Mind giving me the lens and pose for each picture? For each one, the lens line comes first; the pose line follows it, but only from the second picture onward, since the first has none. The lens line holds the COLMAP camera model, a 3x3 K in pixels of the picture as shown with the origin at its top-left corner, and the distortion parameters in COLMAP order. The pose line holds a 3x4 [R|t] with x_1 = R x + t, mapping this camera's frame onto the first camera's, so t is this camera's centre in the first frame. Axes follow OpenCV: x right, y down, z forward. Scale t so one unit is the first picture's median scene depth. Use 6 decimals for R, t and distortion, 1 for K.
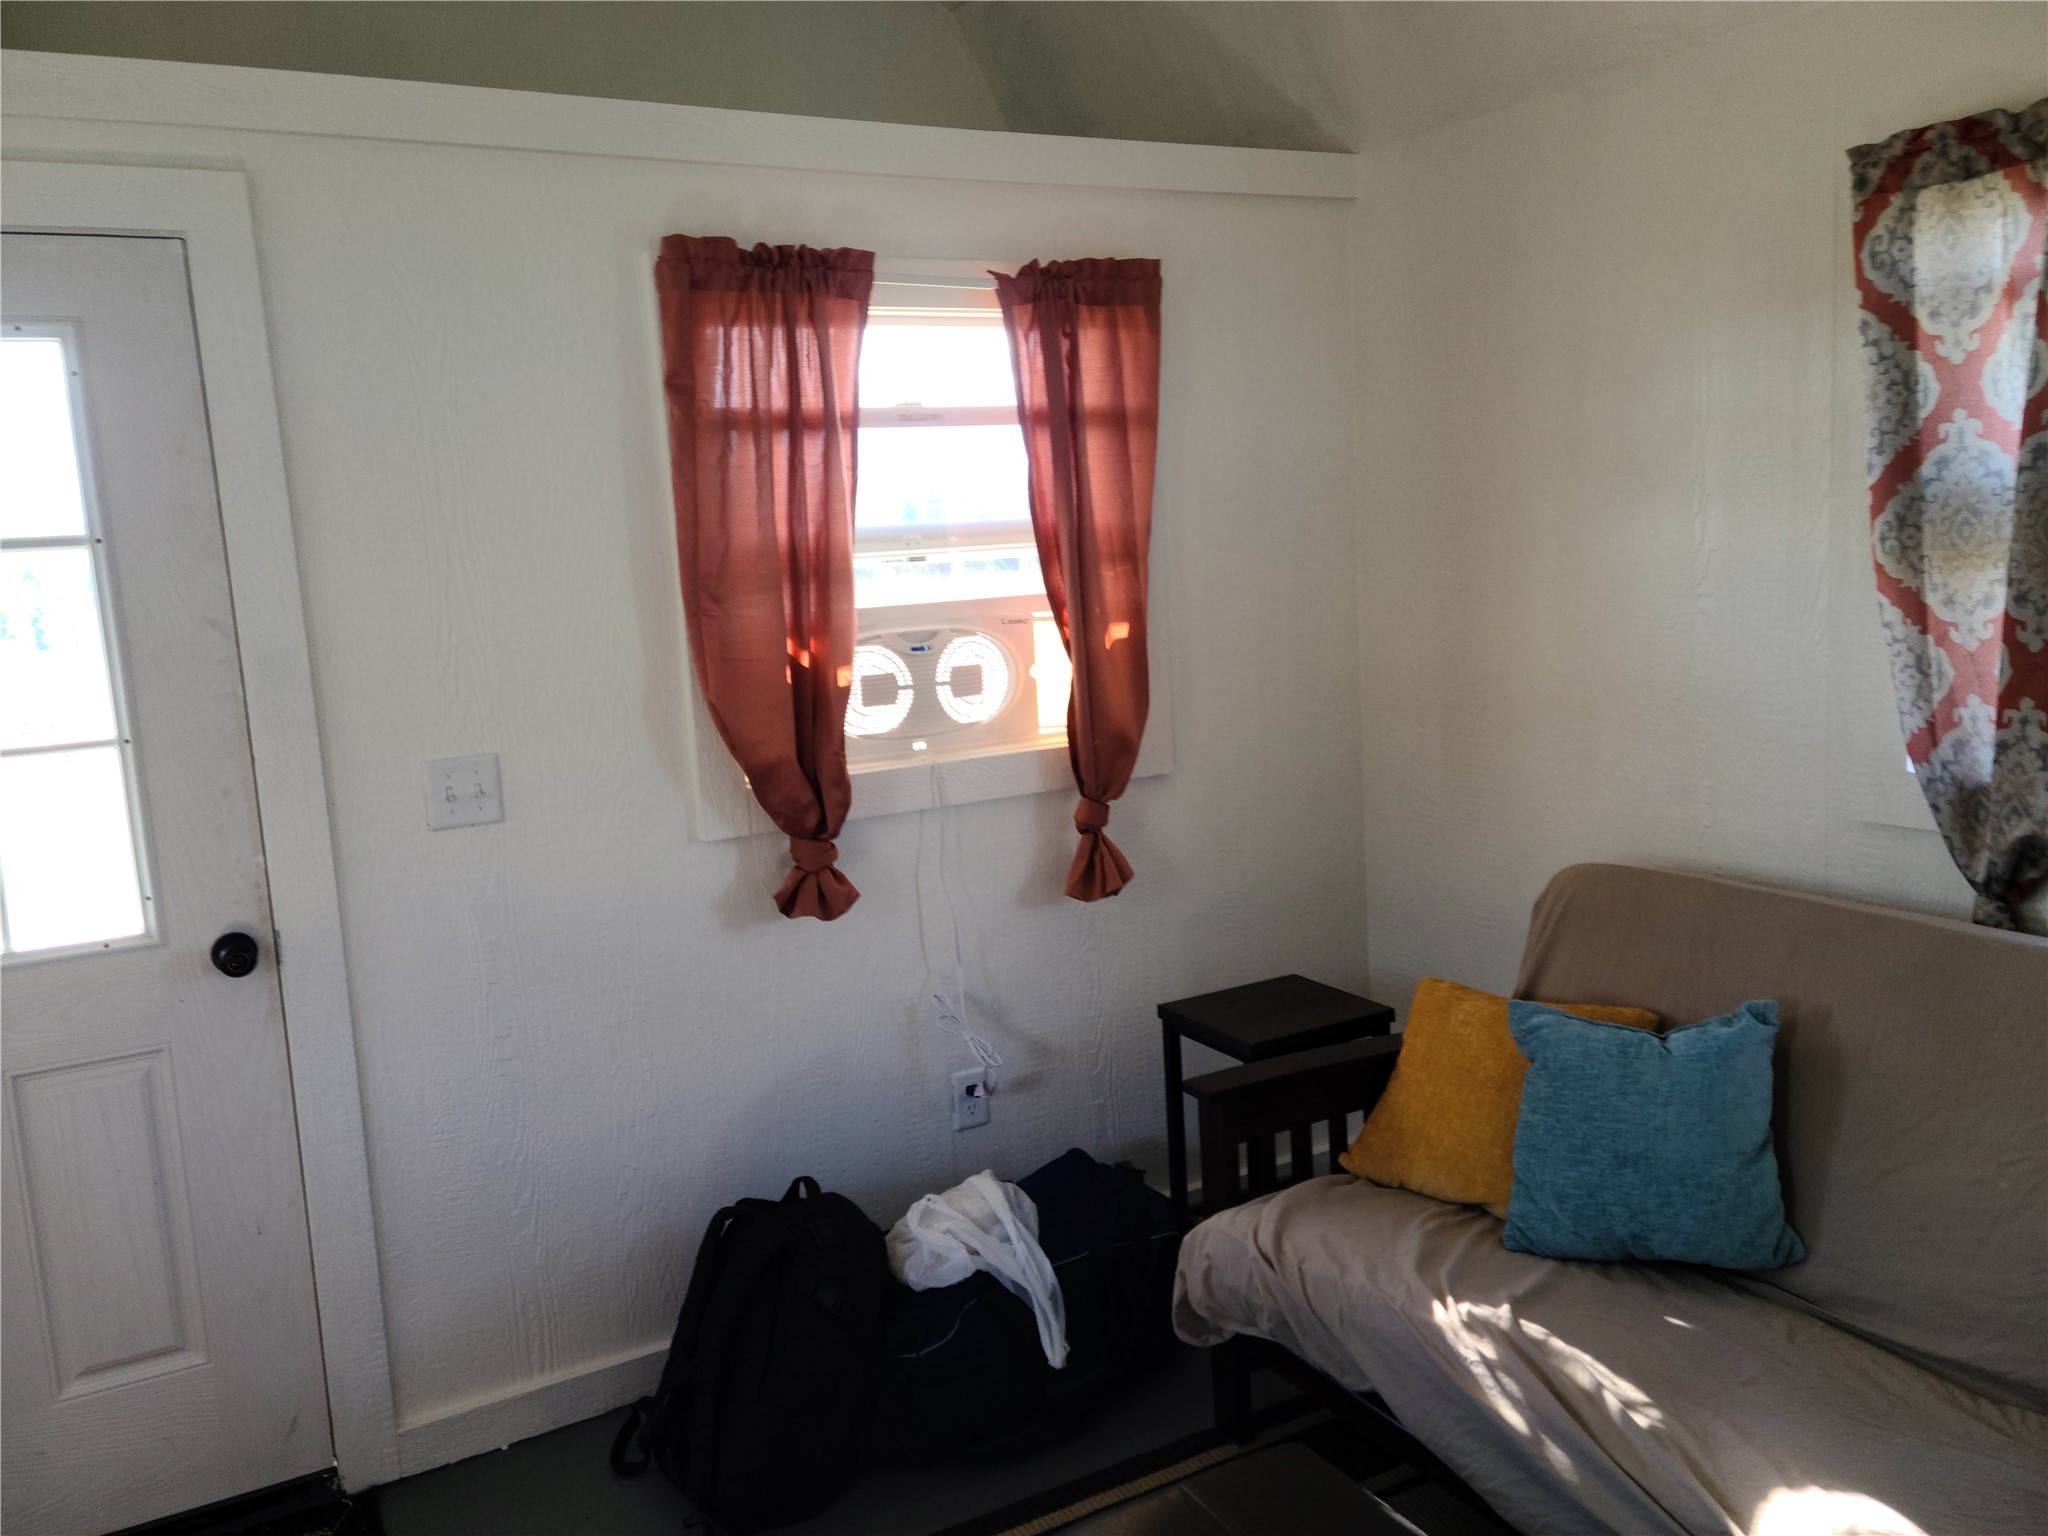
lens RADIAL K [[1676.1, 0, 1011.3], [0, 1676.1, 756.5], [0, 0, 1]] dist [0.102774, -0.072972]
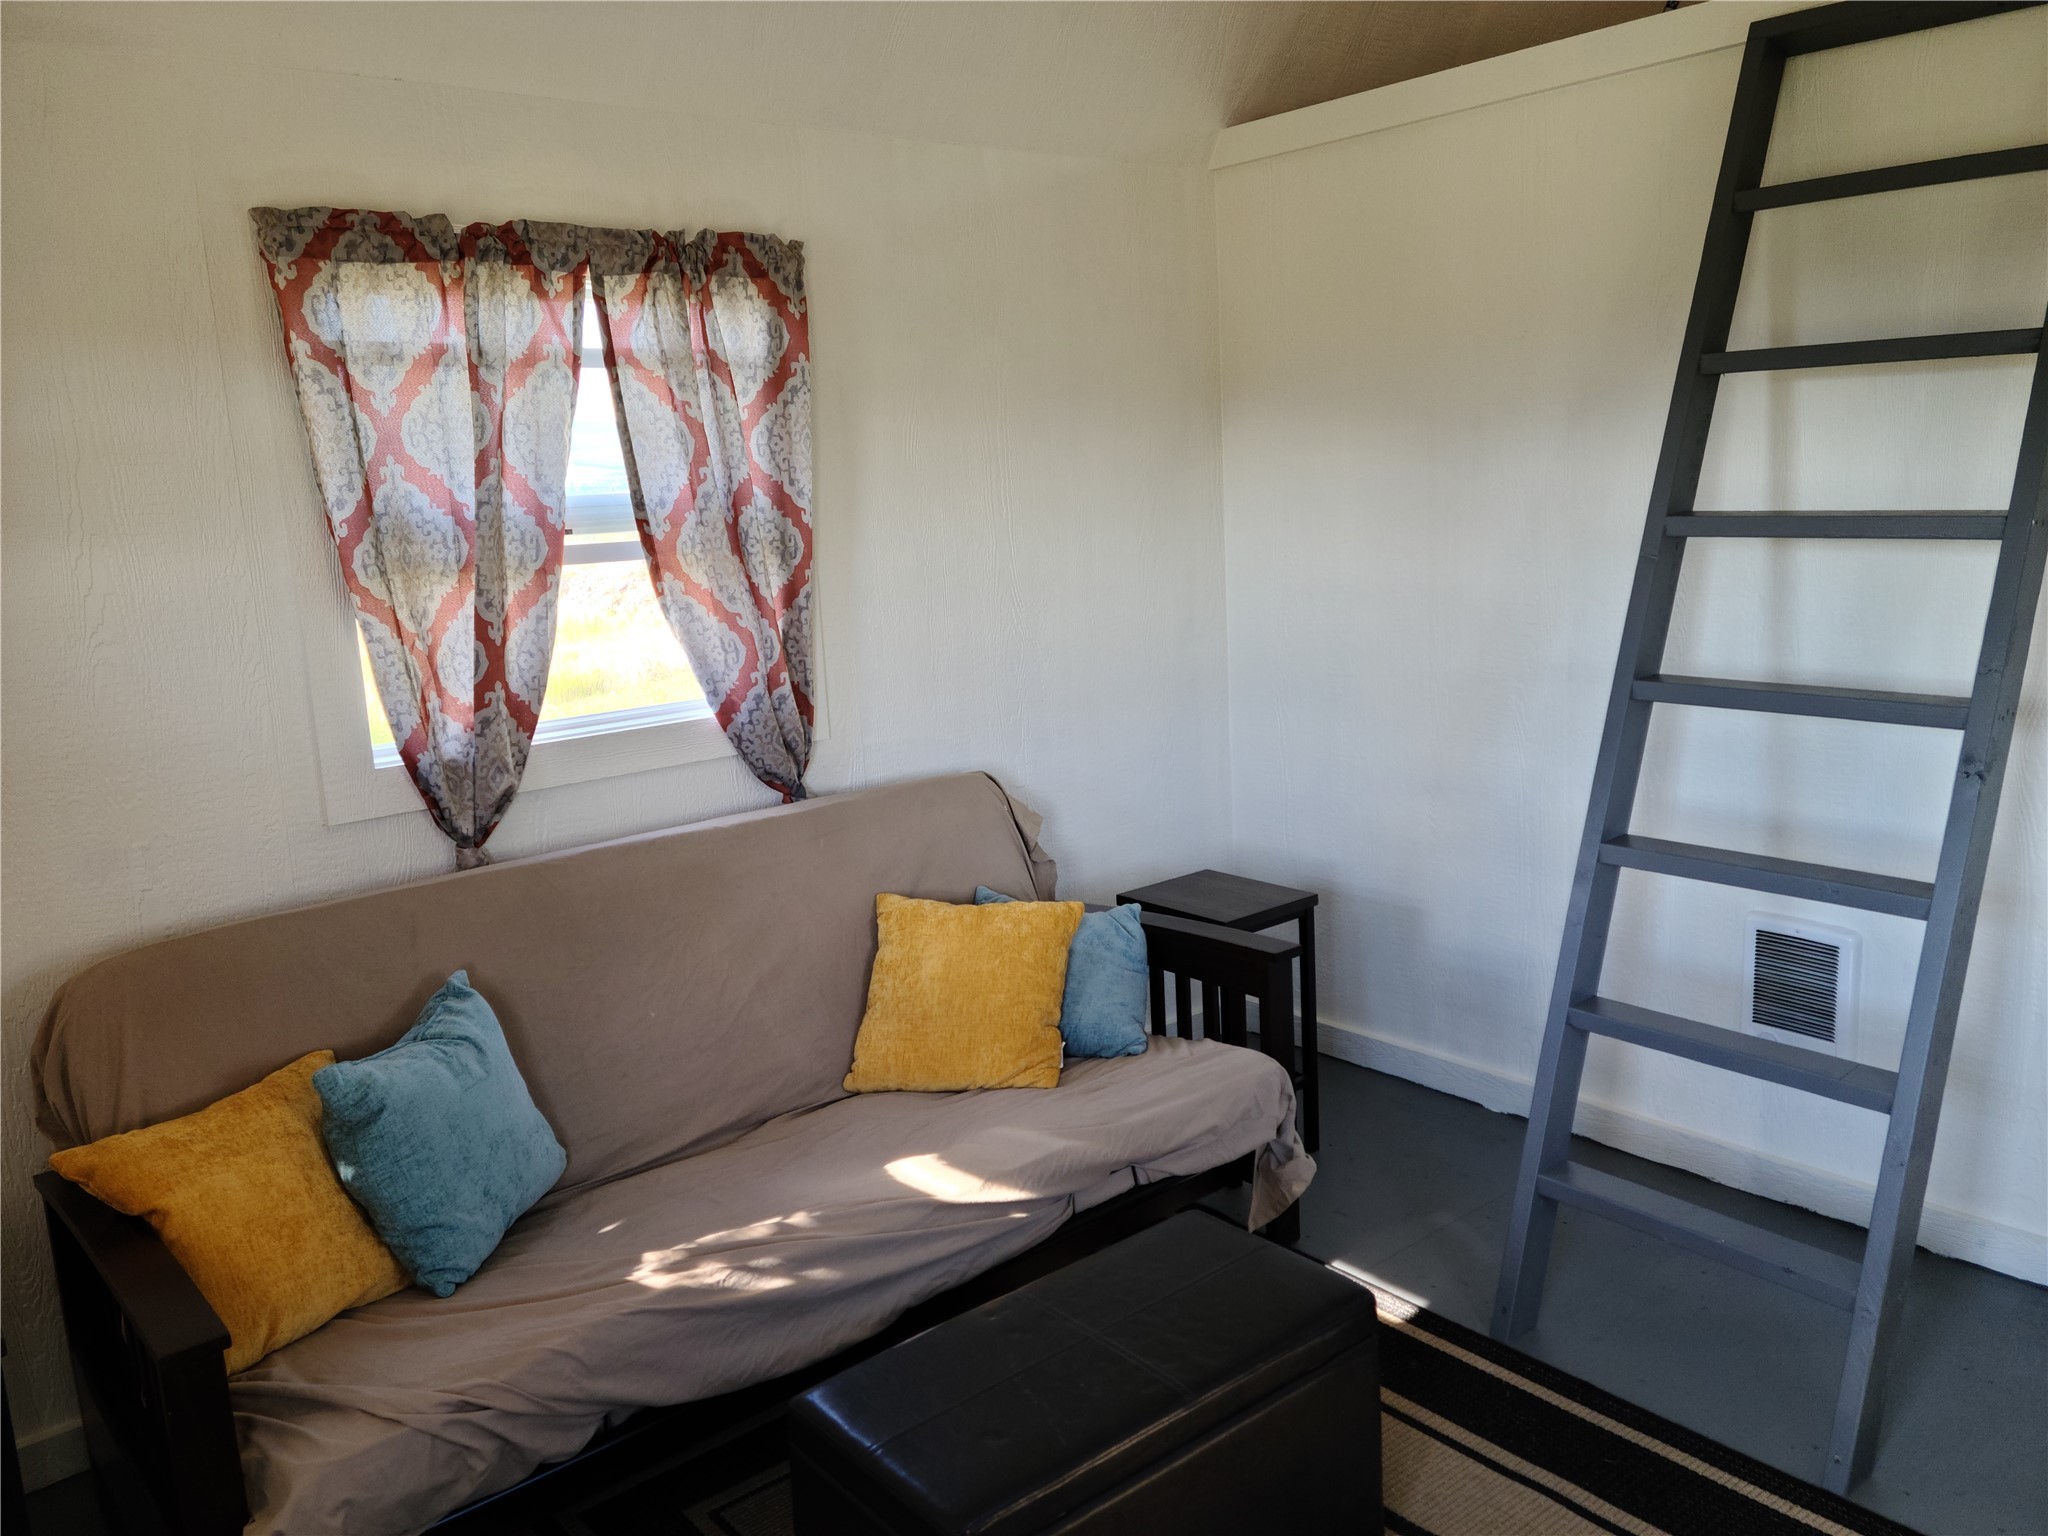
lens RADIAL K [[1676.1, 0, 1022.6], [0, 1676.1, 784.1], [0, 0, 1]] dist [0.102774, -0.072972]
pose [[-0.181460, -0.139182, 0.973499, -0.722058], [0.203398, 0.963216, 0.175625, -0.101020], [-0.962134, 0.229877, -0.146475, 0.811498]]
